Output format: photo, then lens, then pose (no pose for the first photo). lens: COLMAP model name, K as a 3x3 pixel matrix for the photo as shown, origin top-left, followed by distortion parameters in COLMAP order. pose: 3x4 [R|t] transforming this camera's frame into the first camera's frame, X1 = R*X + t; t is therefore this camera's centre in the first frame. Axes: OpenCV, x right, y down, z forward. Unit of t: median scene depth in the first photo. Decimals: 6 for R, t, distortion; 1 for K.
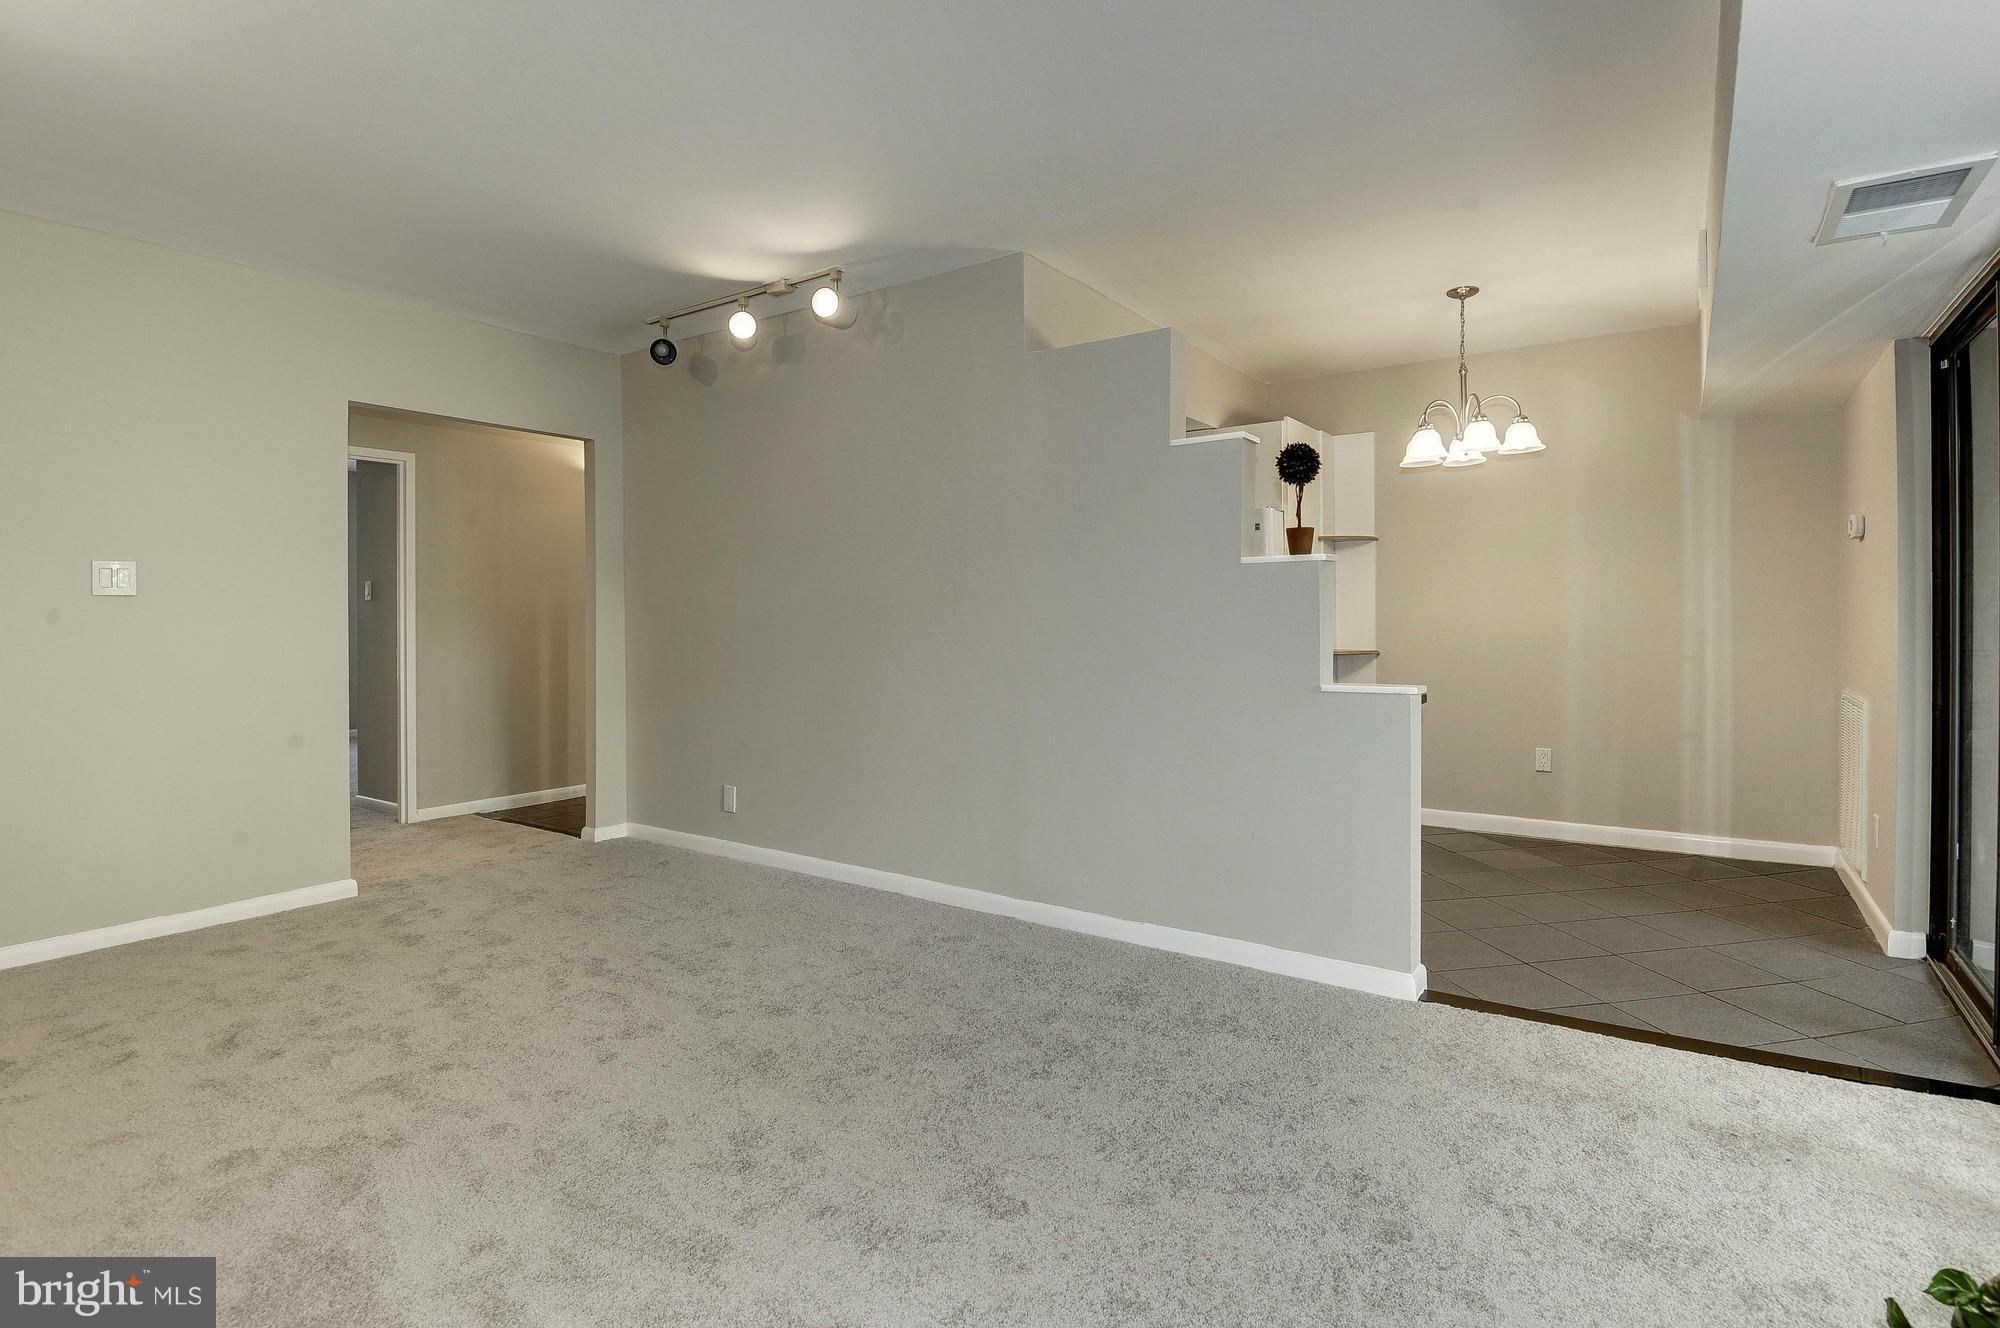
lens RADIAL K [[999.2, 0, 996.0], [0, 999.2, 620.9], [0, 0, 1]] dist [-0.001635, -0.001644]
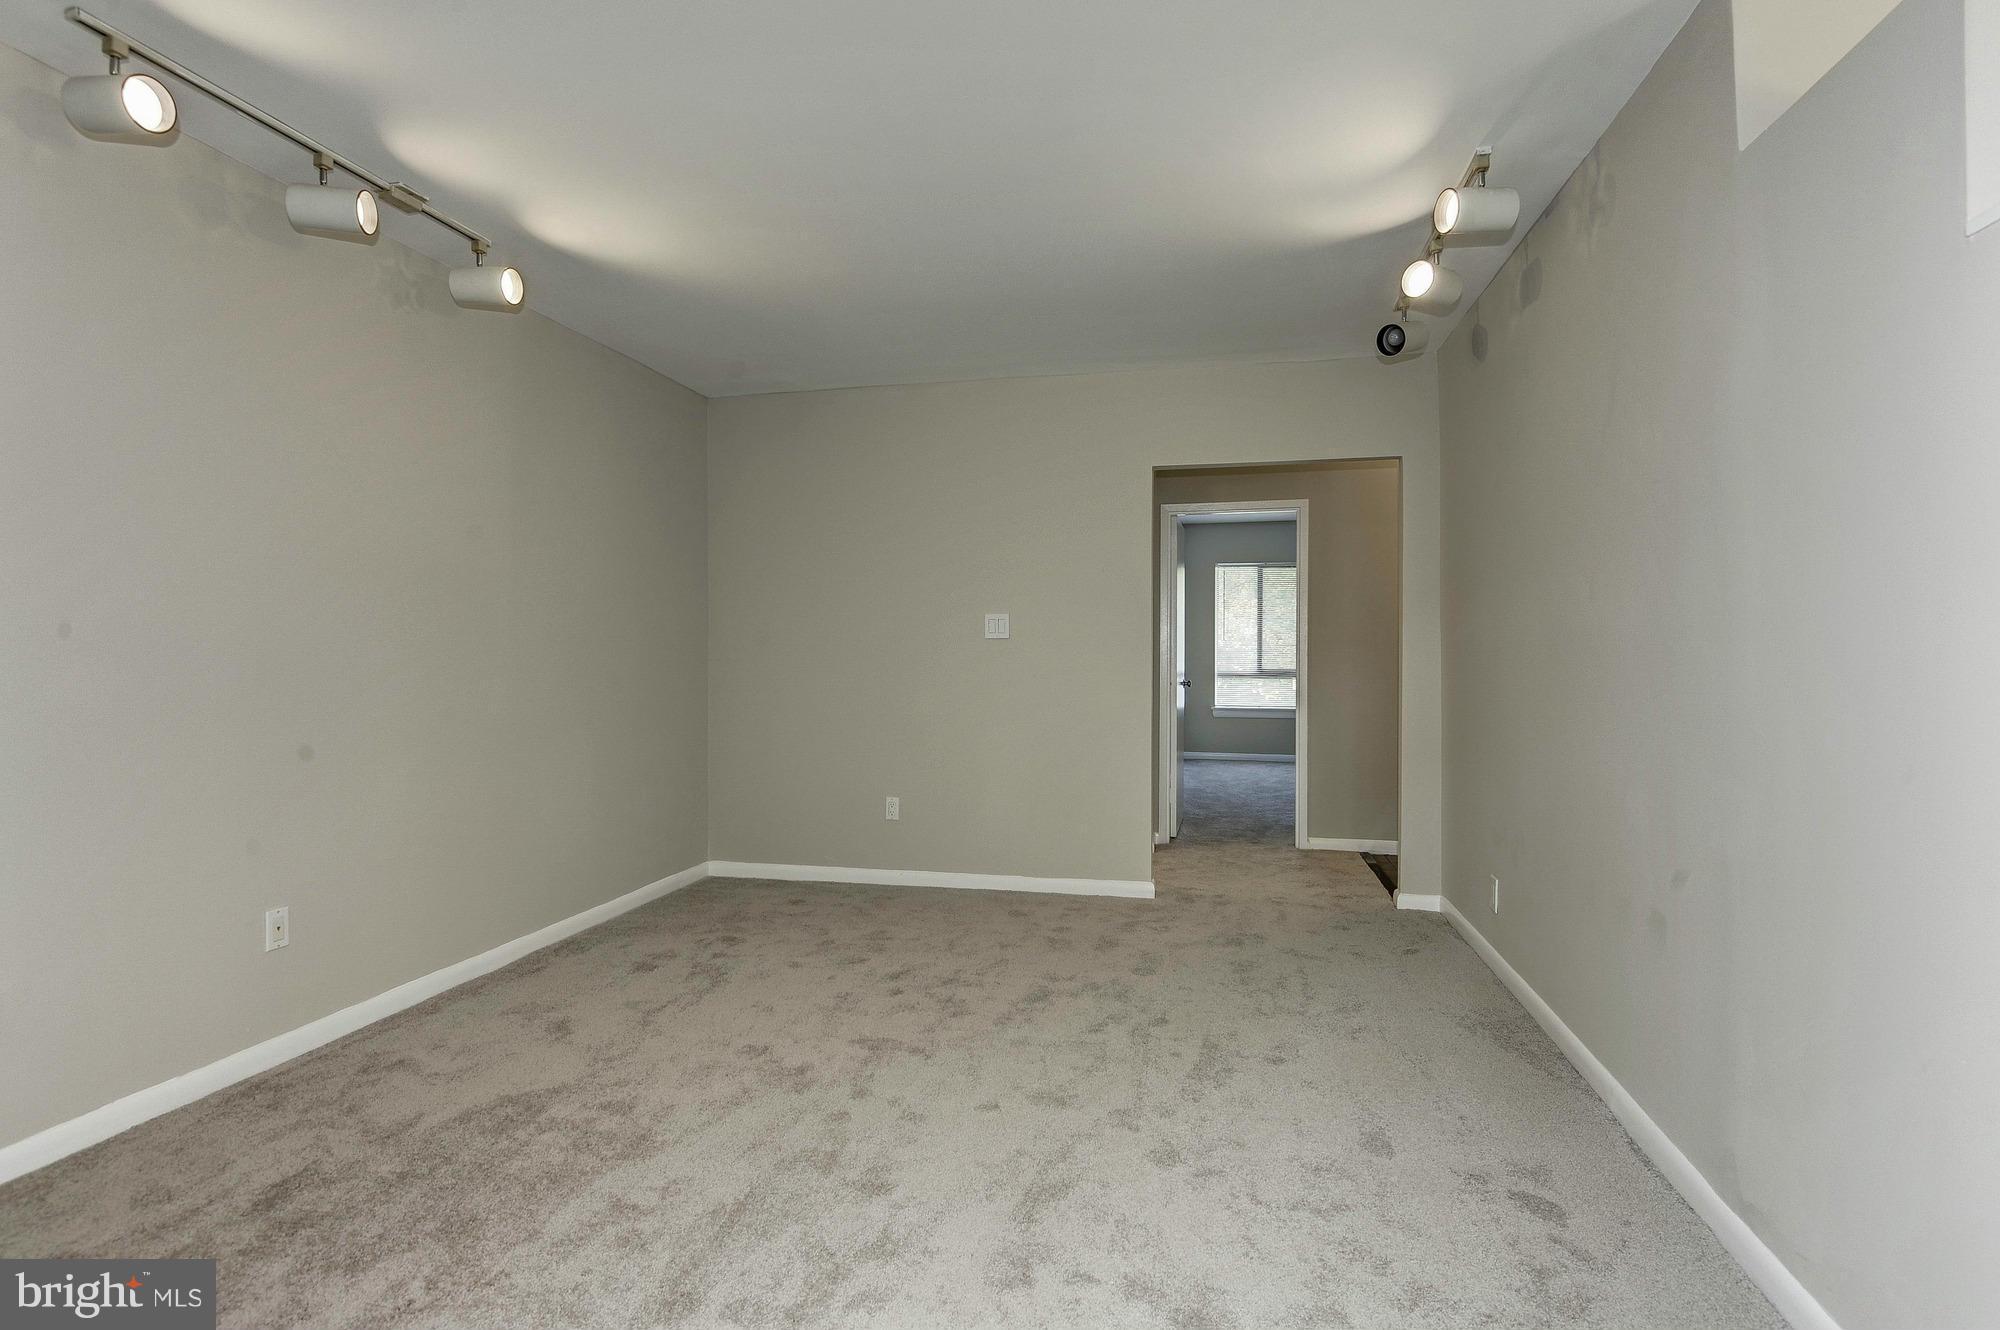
lens RADIAL K [[962.8, 0, 1000.0], [0, 962.8, 665.0], [0, 0, 1]] dist [0.001202, -0.000559]
pose [[0.388154, 0.017327, -0.921432, 0.396562], [-0.007990, 0.999849, 0.015435, -0.010658], [0.921560, 0.001371, 0.388234, 0.531085]]
